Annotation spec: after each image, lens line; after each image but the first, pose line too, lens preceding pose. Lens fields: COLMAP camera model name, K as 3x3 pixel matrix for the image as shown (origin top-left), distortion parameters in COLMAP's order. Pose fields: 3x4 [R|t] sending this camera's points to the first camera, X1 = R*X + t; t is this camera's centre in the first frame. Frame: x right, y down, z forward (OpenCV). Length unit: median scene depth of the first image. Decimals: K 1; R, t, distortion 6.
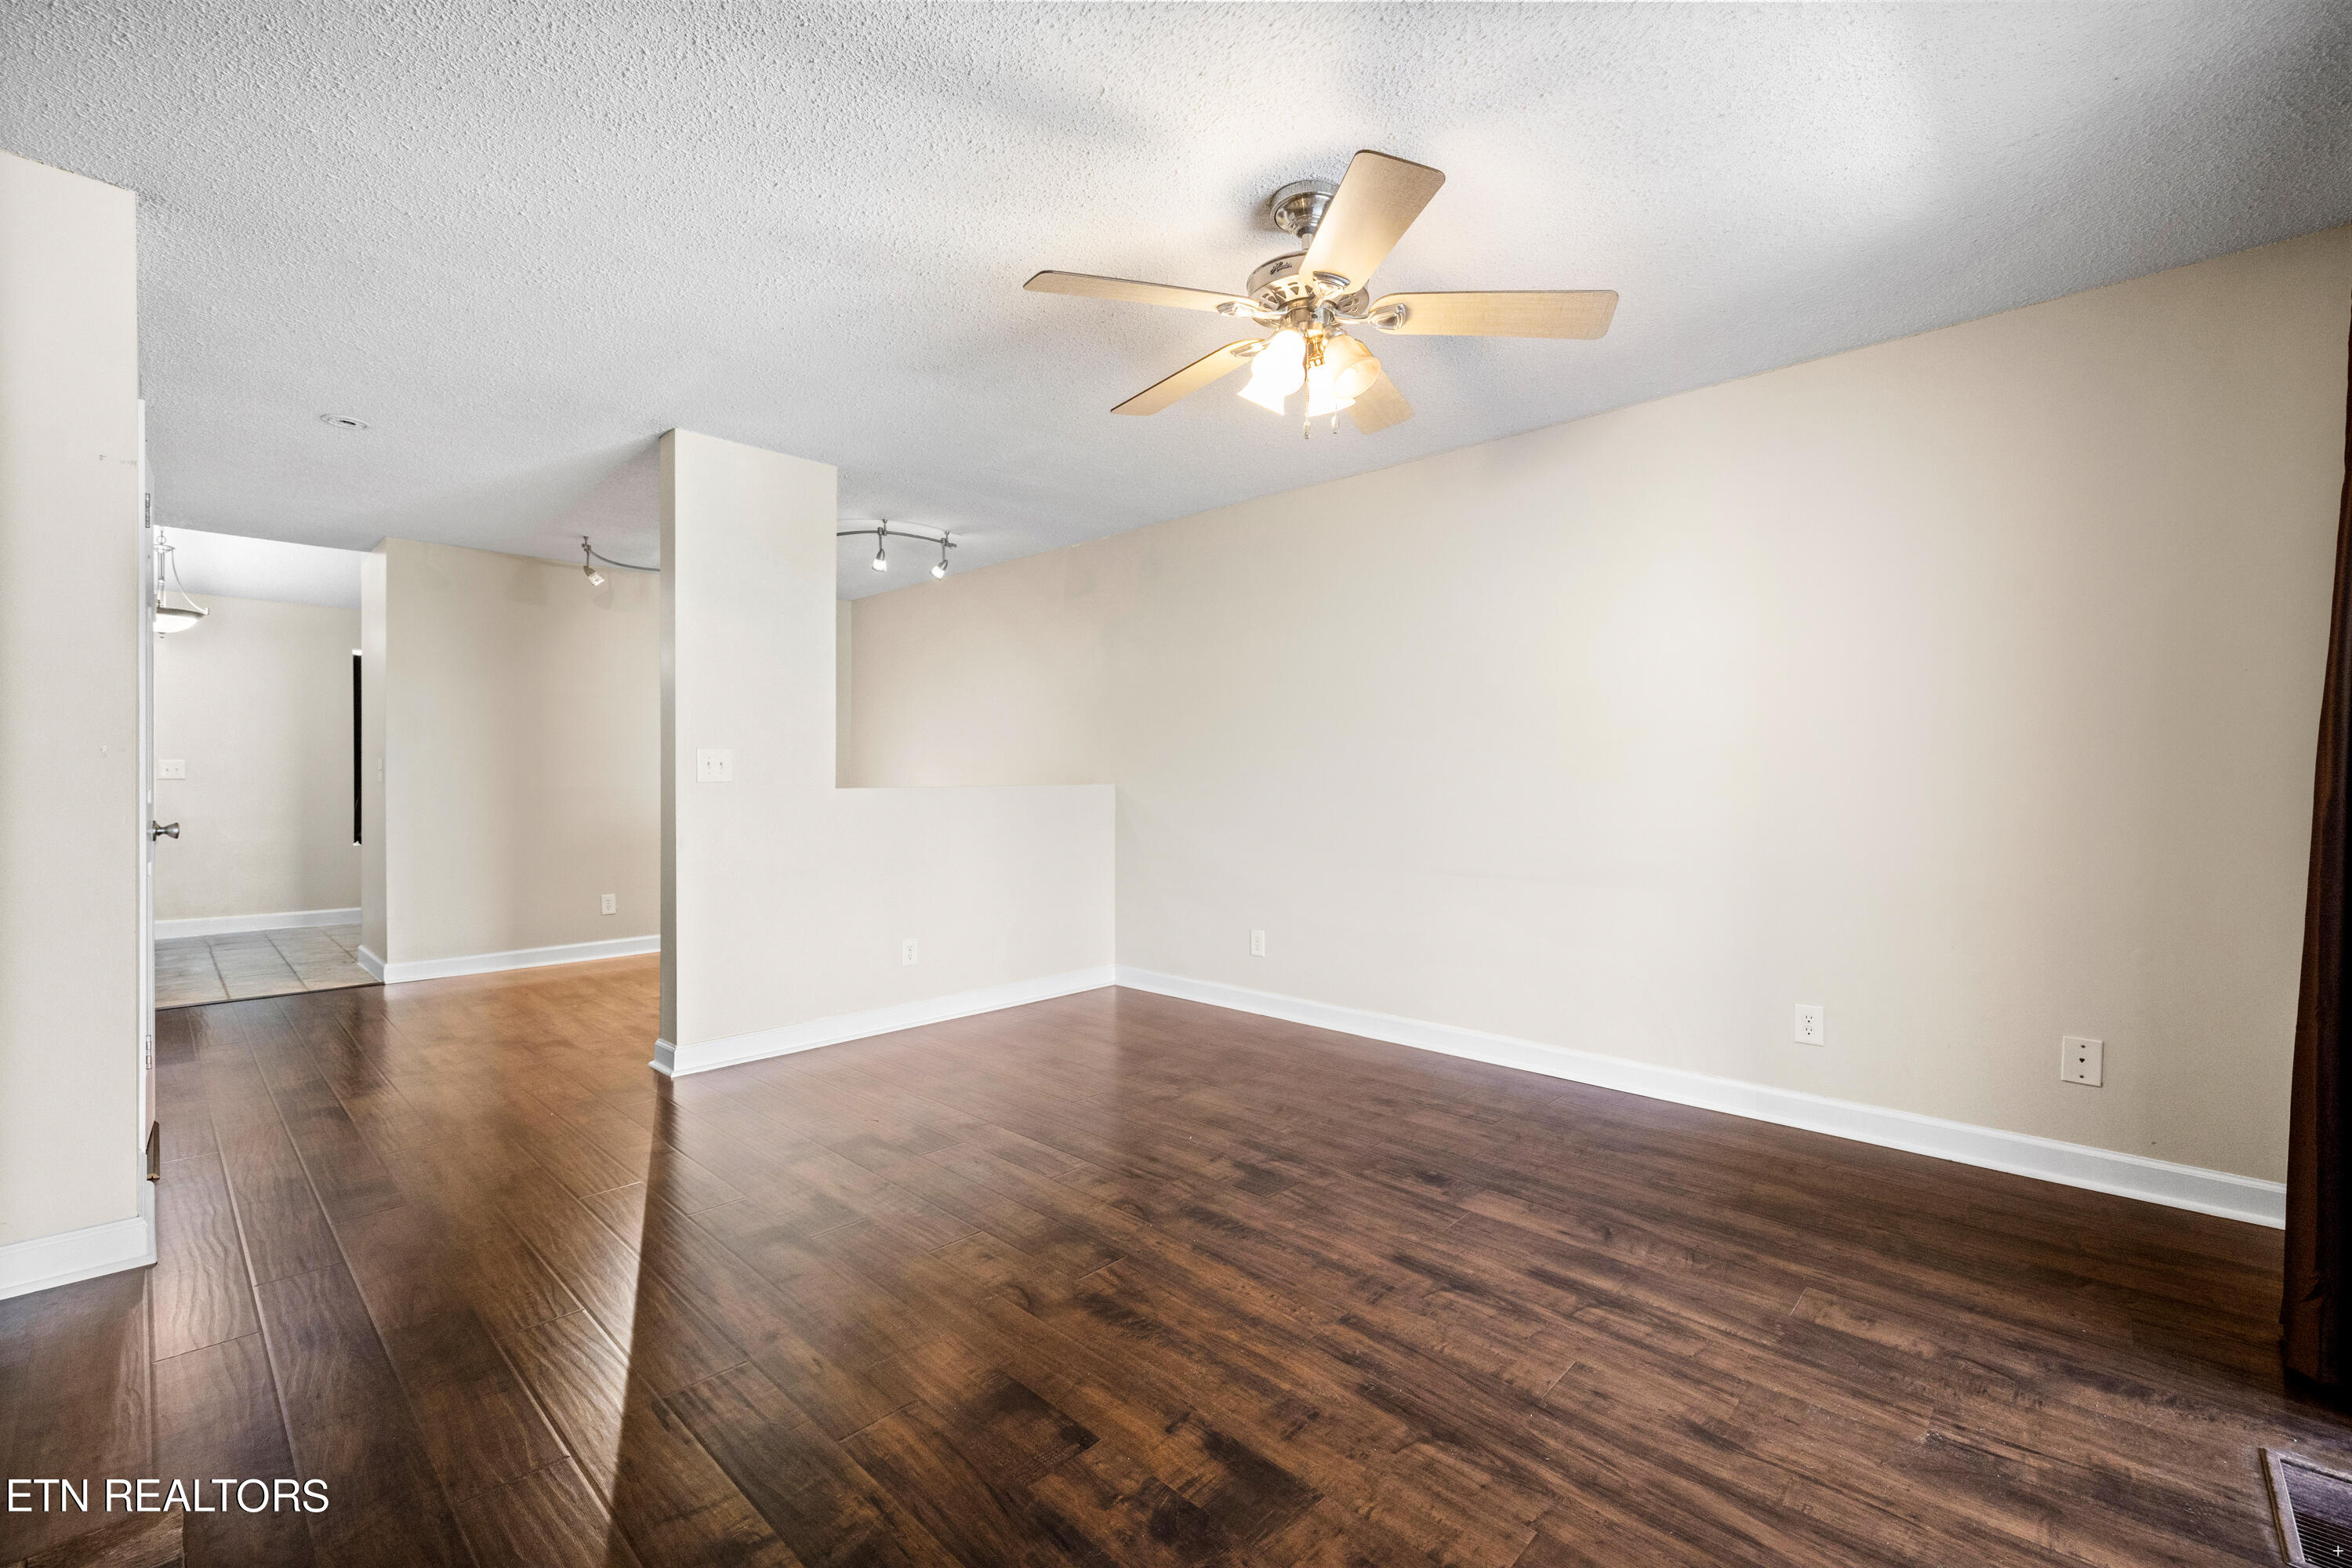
lens RADIAL K [[985.0, 0, 1165.4], [0, 985.0, 790.3], [0, 0, 1]] dist [-0.001812, 0.000006]
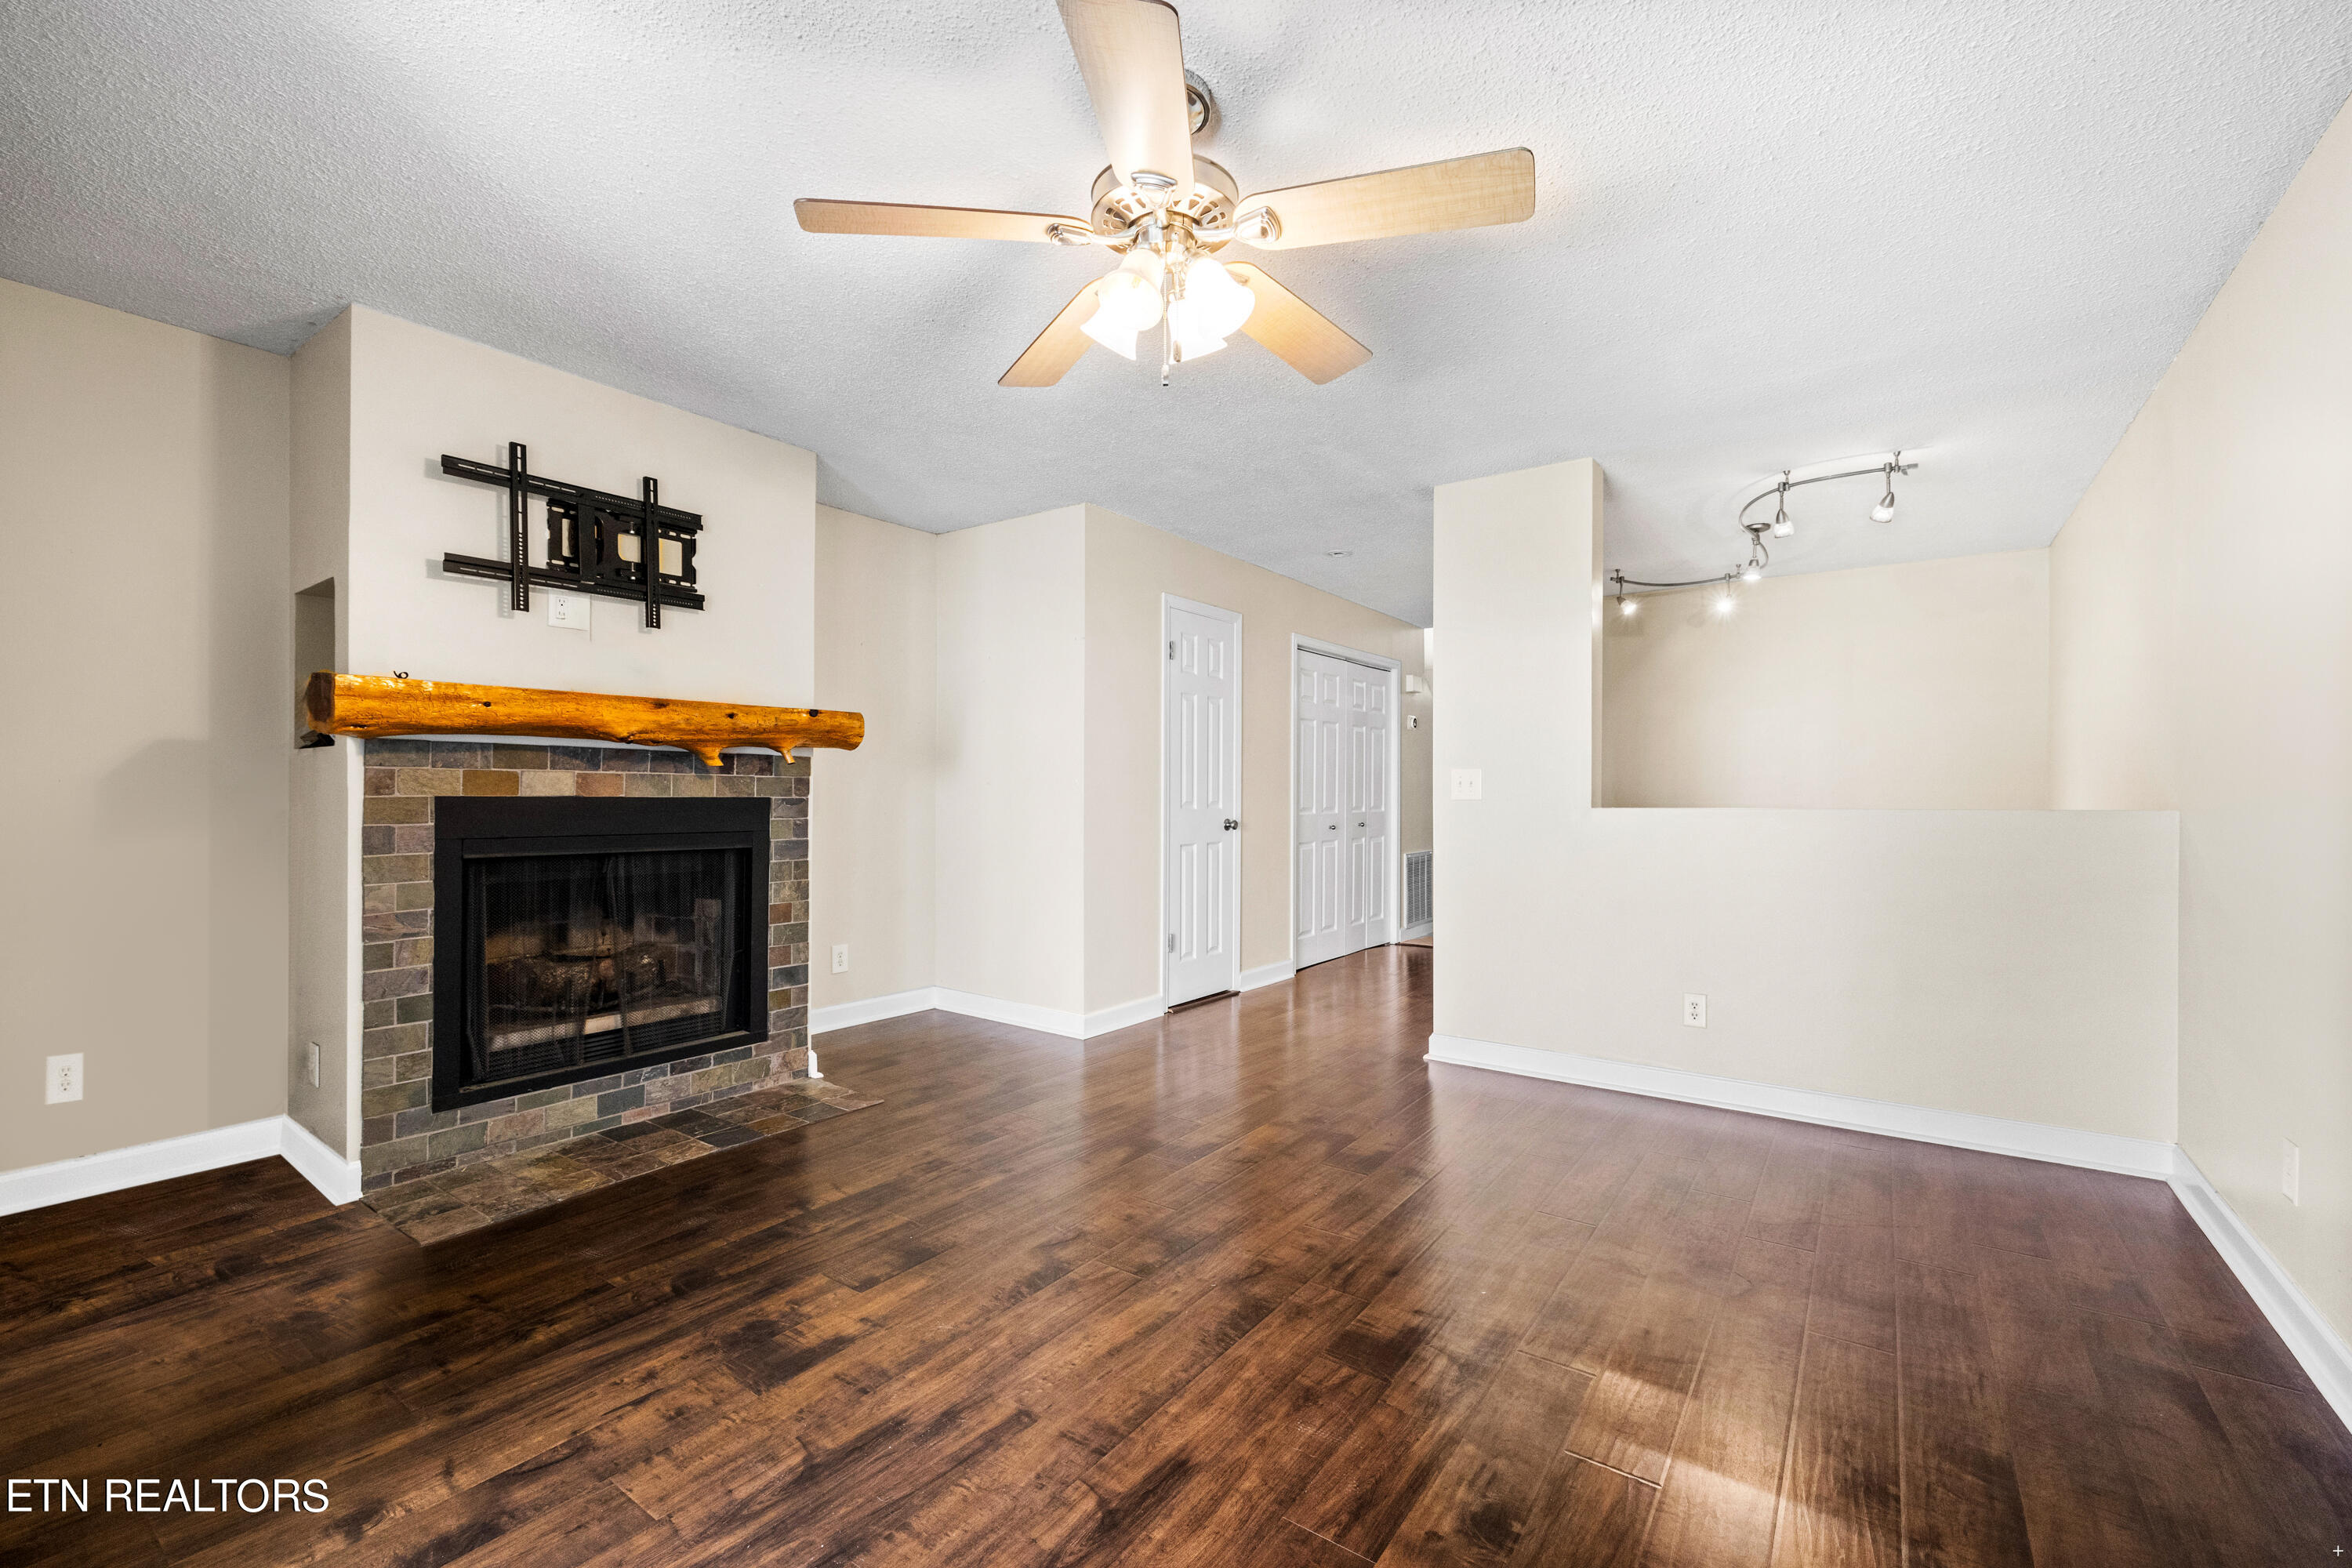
lens RADIAL K [[985.0, 0, 1175.4], [0, 985.0, 793.0], [0, 0, 1]] dist [-0.001812, 0.000006]
pose [[0.139923, 0.004114, -0.990154, 1.102967], [-0.014754, 0.999889, 0.002070, -0.024194], [0.990052, 0.014320, 0.139968, 1.027651]]
